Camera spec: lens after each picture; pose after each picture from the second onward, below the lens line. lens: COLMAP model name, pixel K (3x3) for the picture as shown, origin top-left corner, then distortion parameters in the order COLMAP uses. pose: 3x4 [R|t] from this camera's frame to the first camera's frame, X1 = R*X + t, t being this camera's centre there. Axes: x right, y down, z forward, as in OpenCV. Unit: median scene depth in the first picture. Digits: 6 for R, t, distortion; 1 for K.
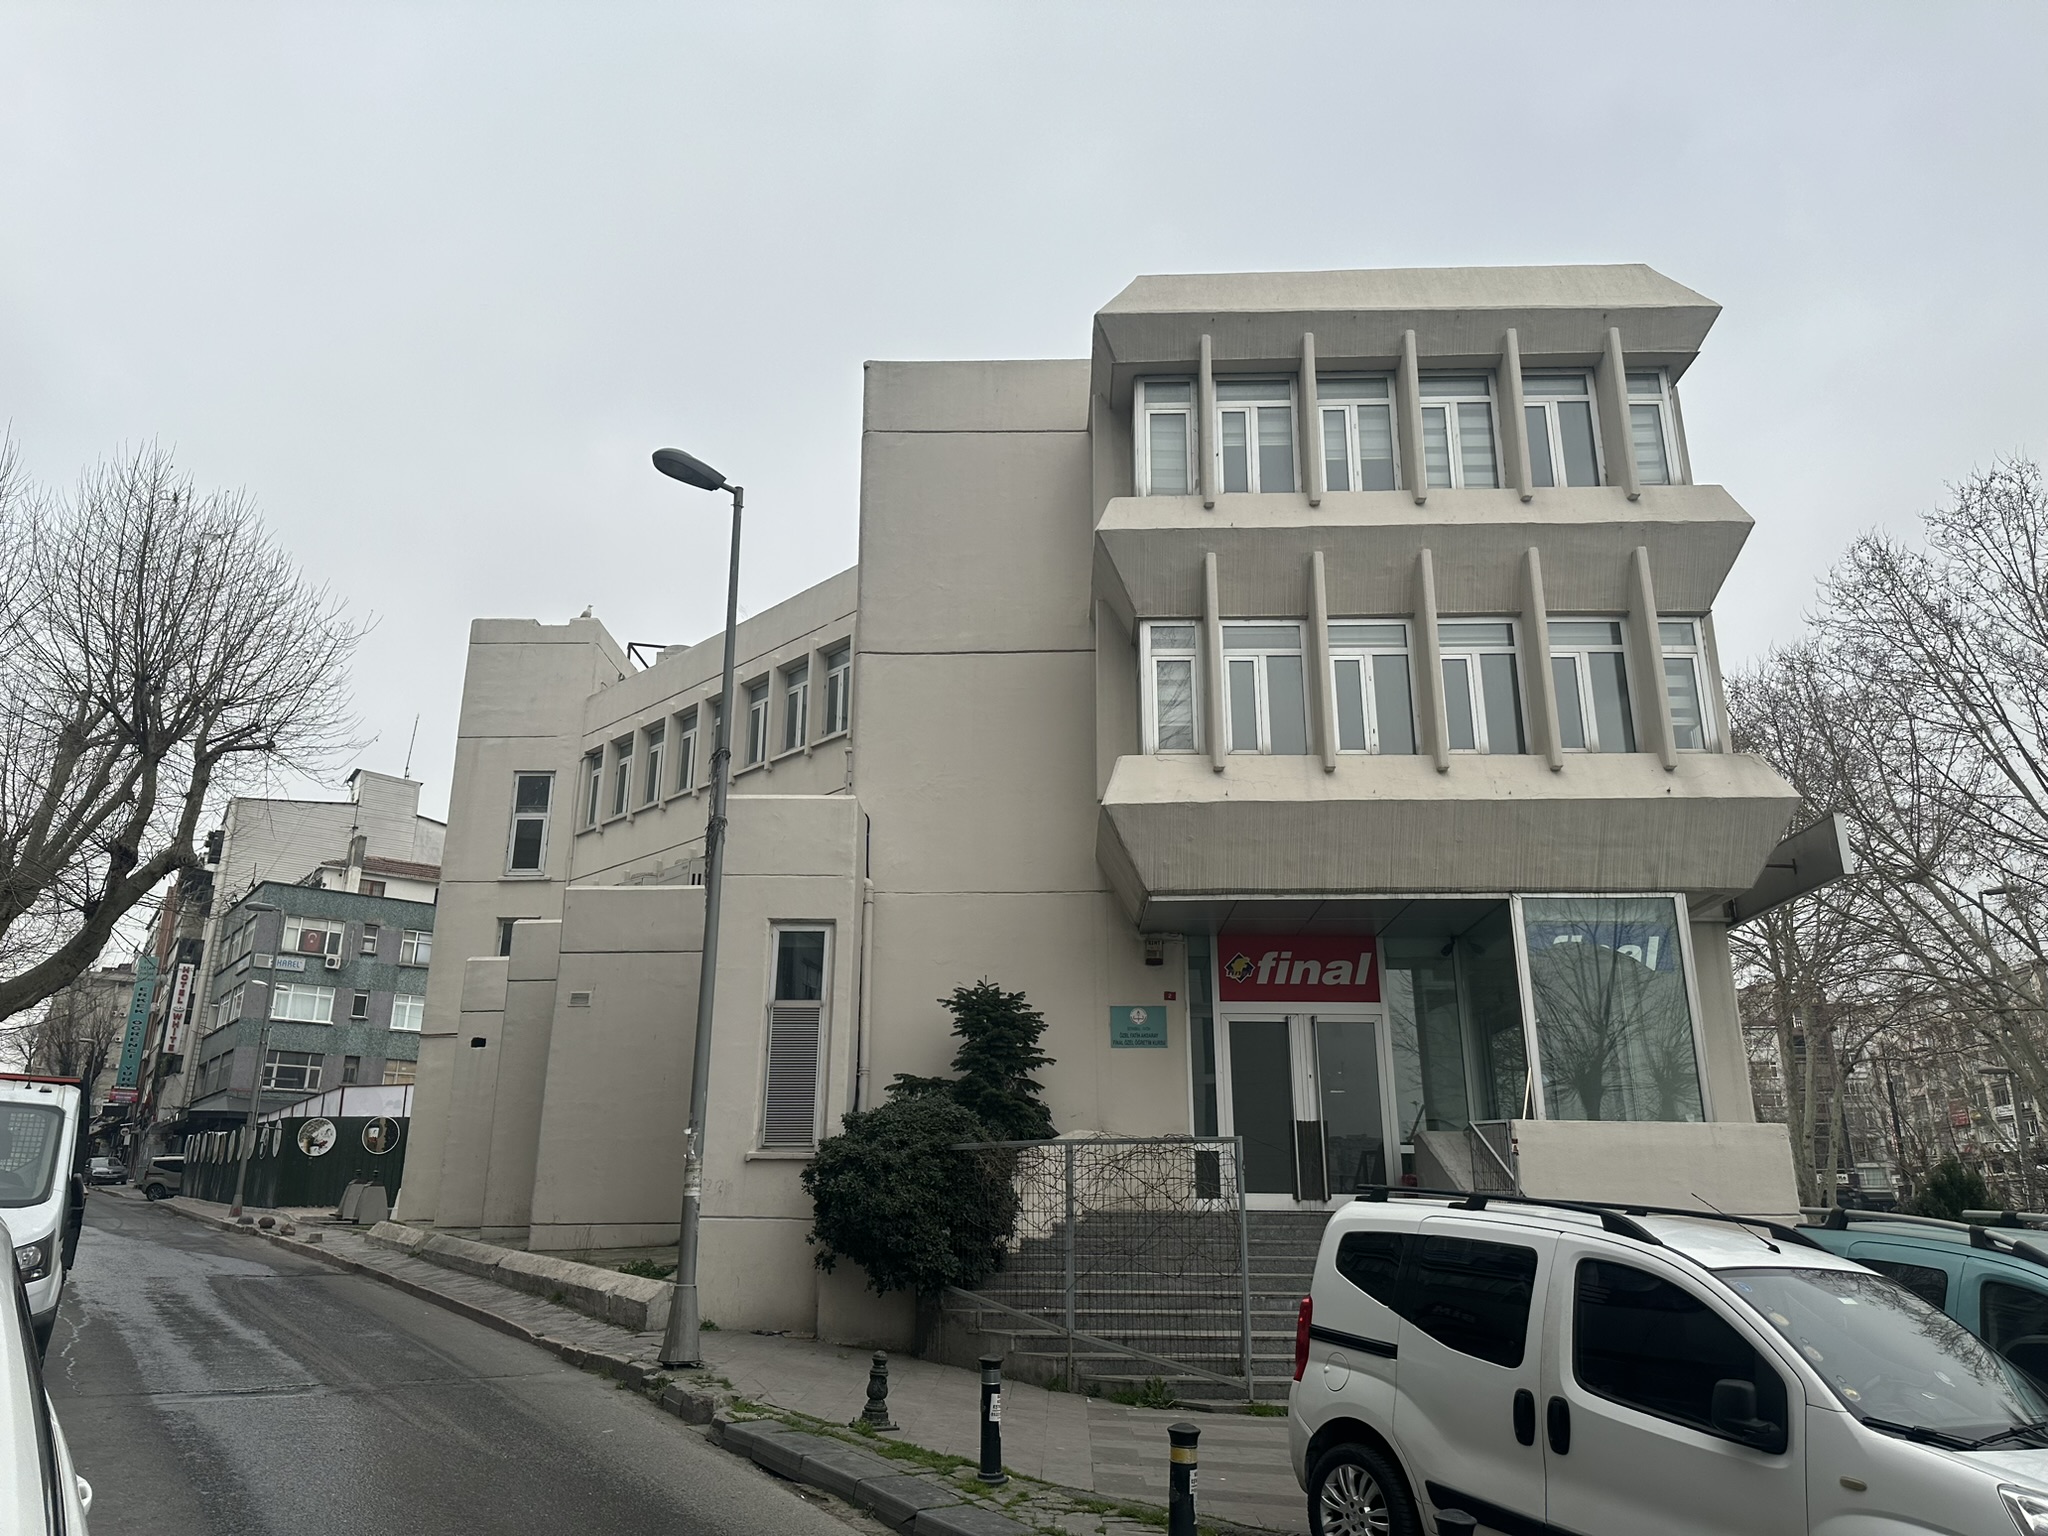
lens RADIAL K [[1444.3, 0, 1022.0], [0, 1444.3, 721.7], [0, 0, 1]] dist [0.165930, -0.220321]
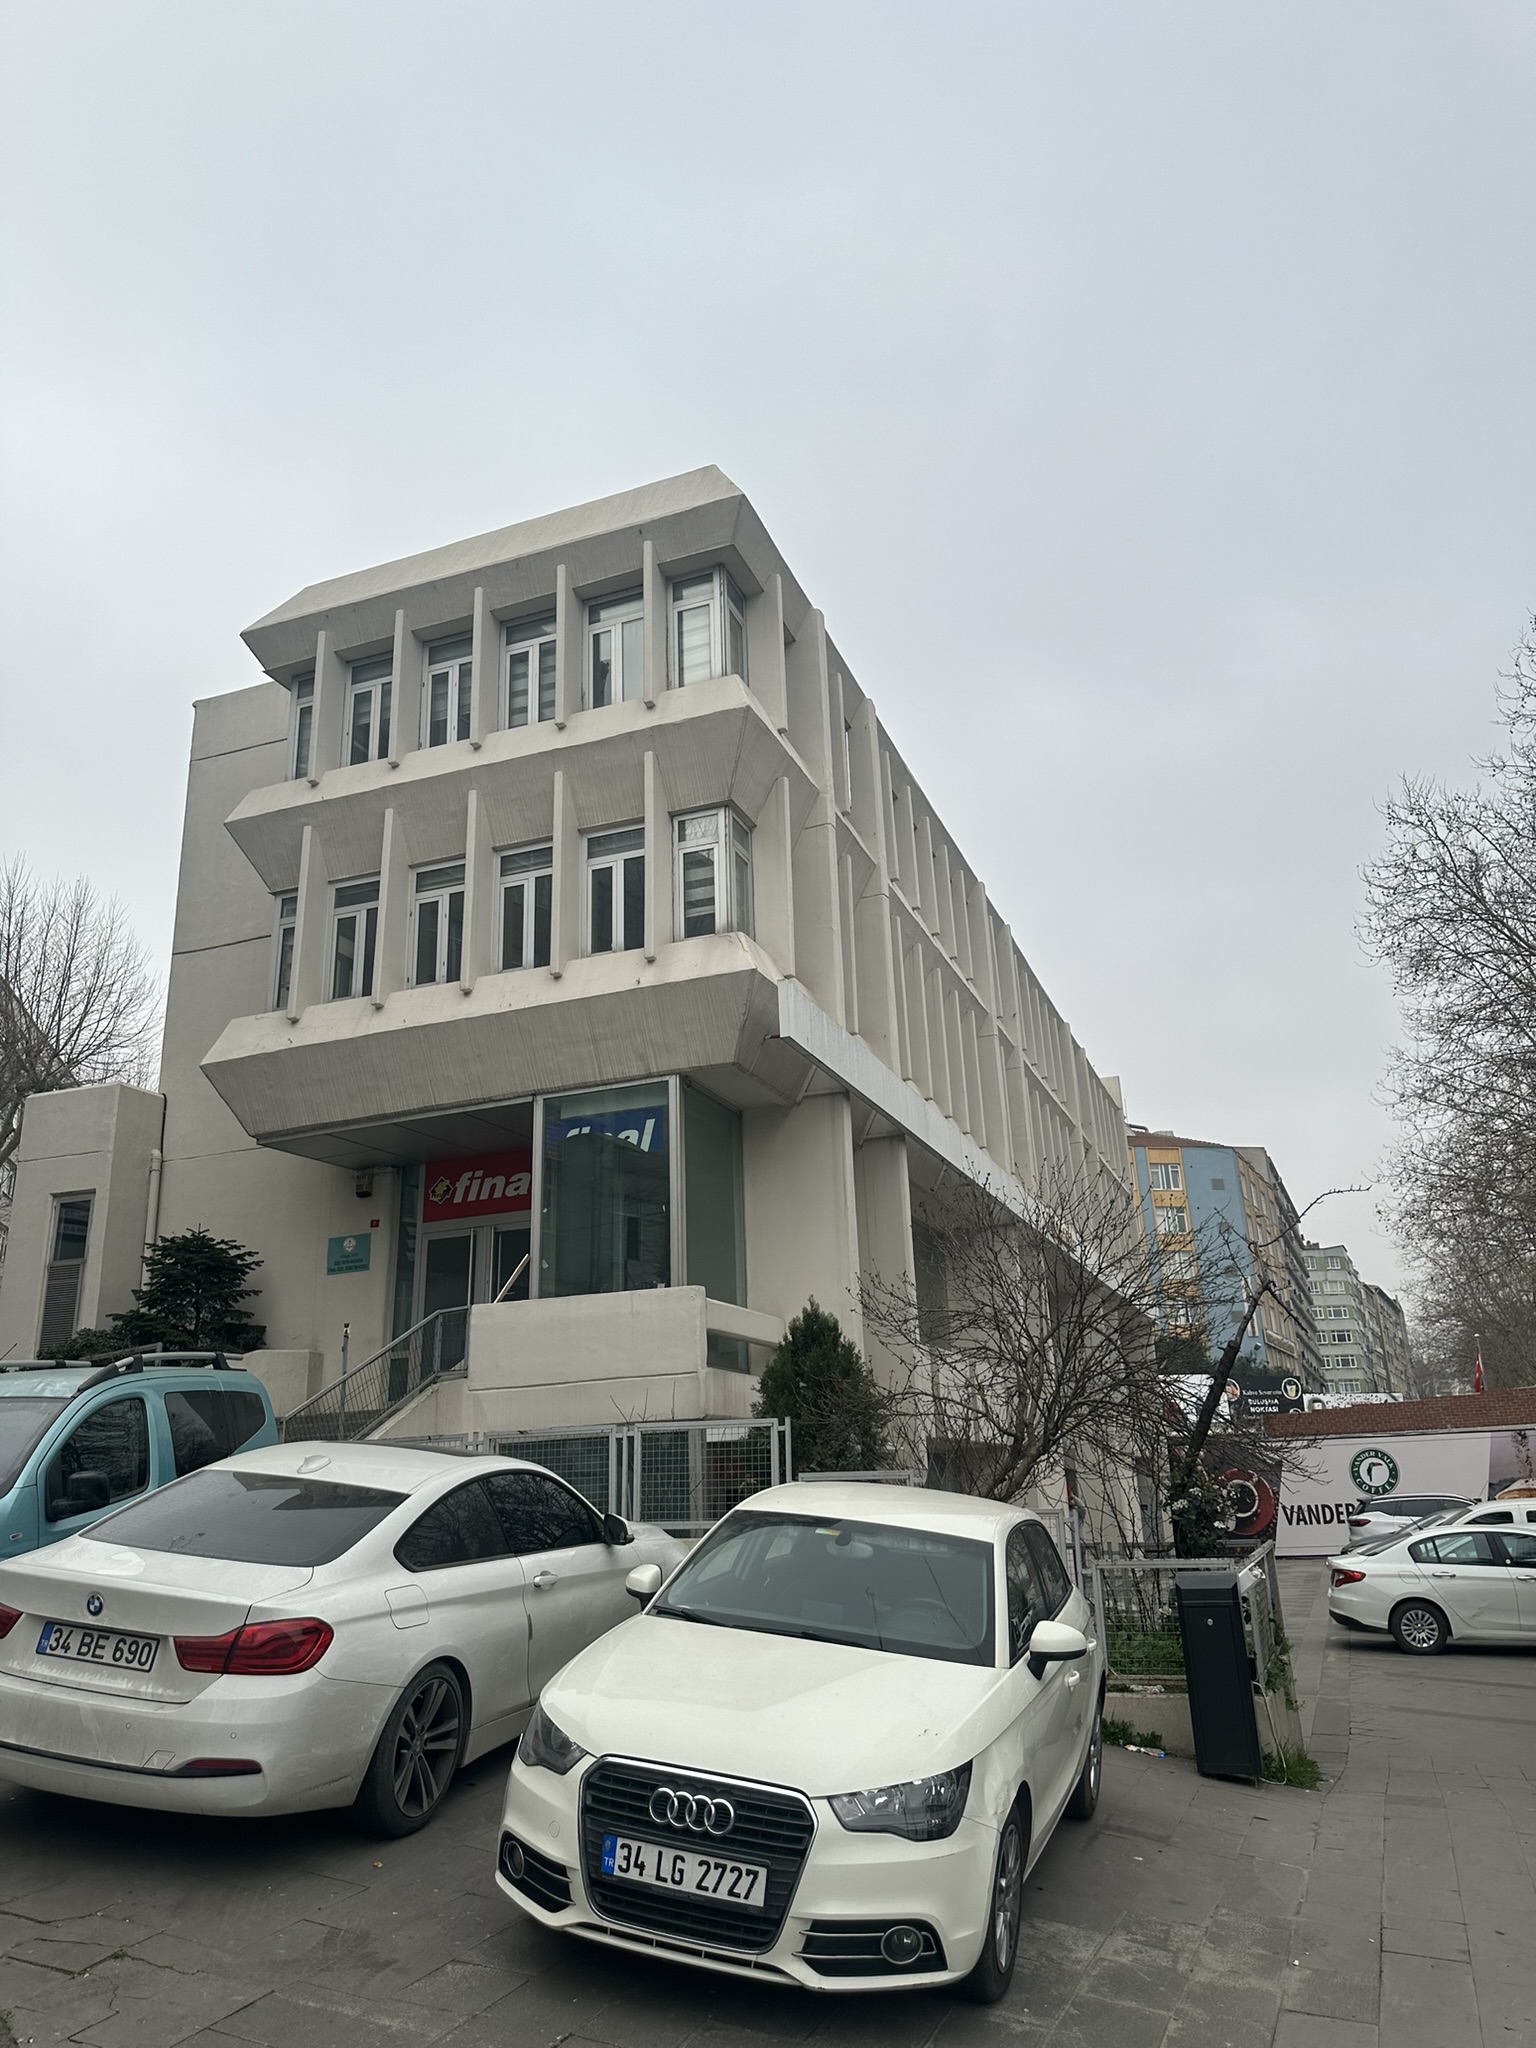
lens RADIAL K [[1444.3, 0, 768.9], [0, 1444.3, 960.7], [0, 0, 1]] dist [0.165930, -0.220321]
pose [[0.935500, -0.151395, -0.319247, 0.782923], [0.149739, 0.988274, -0.029880, 0.070382], [0.320027, -0.019851, 0.947200, 0.043565]]
